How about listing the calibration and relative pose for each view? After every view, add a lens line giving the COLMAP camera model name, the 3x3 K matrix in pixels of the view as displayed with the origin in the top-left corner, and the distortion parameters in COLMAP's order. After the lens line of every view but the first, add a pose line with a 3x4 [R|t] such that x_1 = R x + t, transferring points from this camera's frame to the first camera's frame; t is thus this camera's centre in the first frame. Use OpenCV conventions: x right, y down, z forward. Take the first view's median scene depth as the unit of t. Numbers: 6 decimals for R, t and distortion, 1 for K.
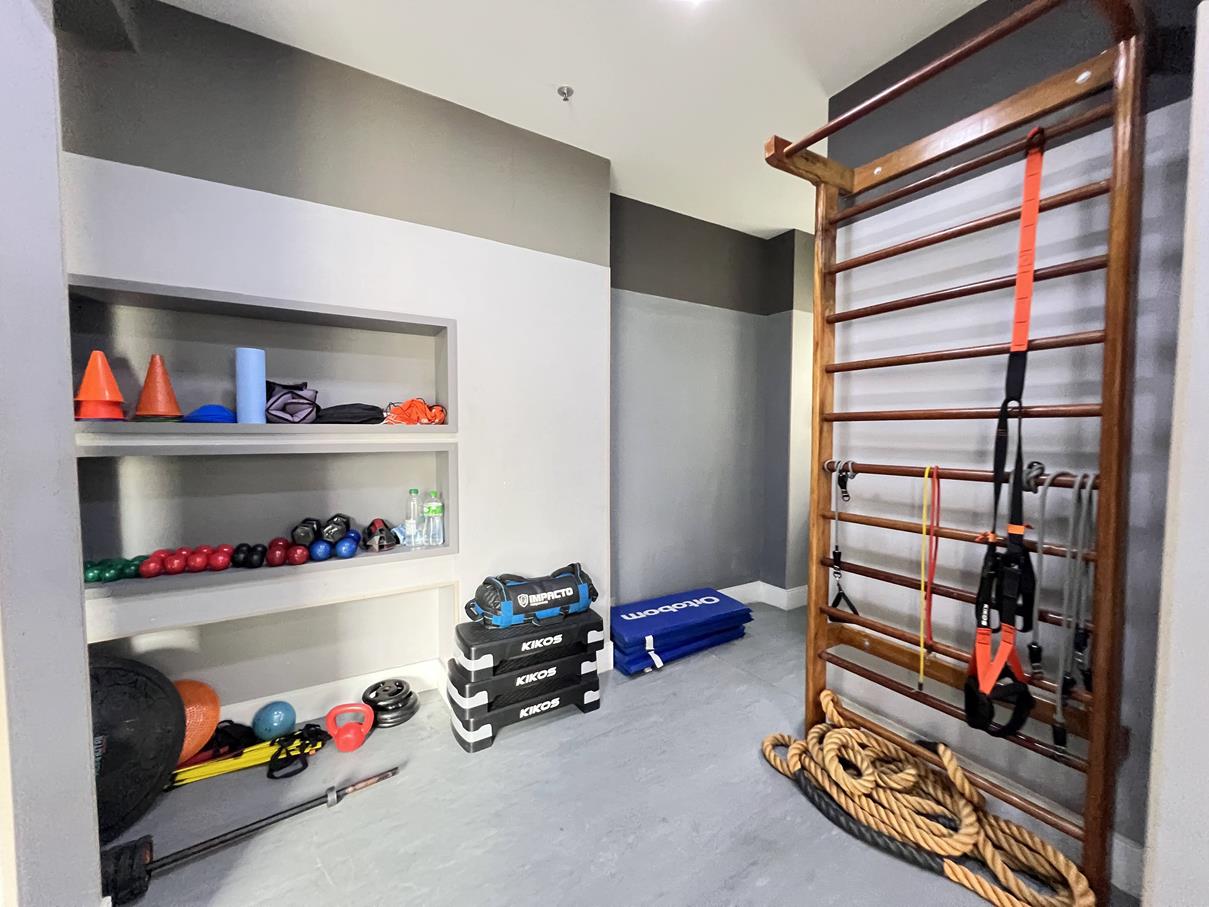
lens RADIAL K [[483.3, 0, 602.4], [0, 483.3, 453.8], [0, 0, 1]] dist [-0.001883, 0.000501]
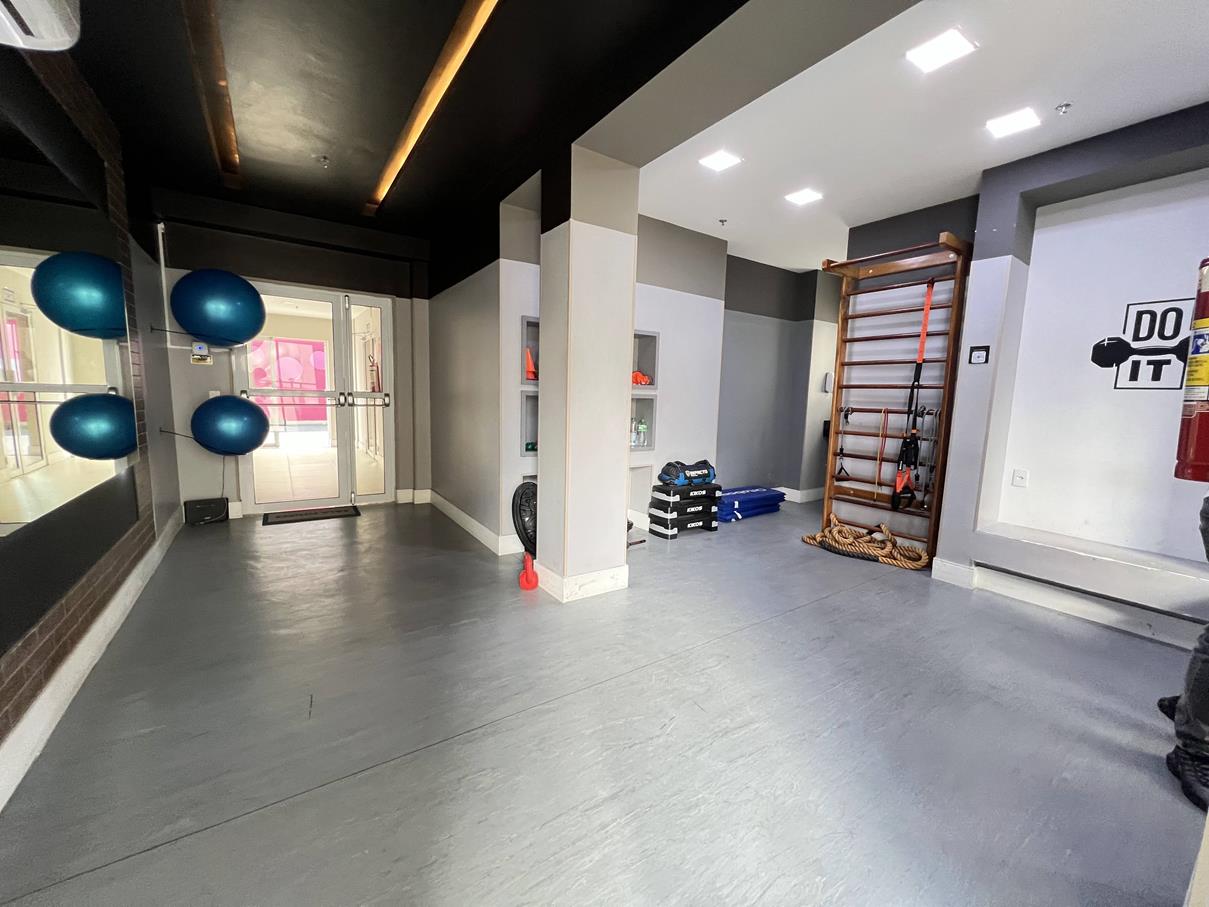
lens RADIAL K [[483.3, 0, 605.3], [0, 483.3, 452.7], [0, 0, 1]] dist [-0.001883, 0.000501]
pose [[0.998511, 0.019102, 0.051089, -0.686847], [-0.022803, 0.997081, 0.072873, 0.085439], [-0.049548, -0.073929, 0.996032, -1.115607]]
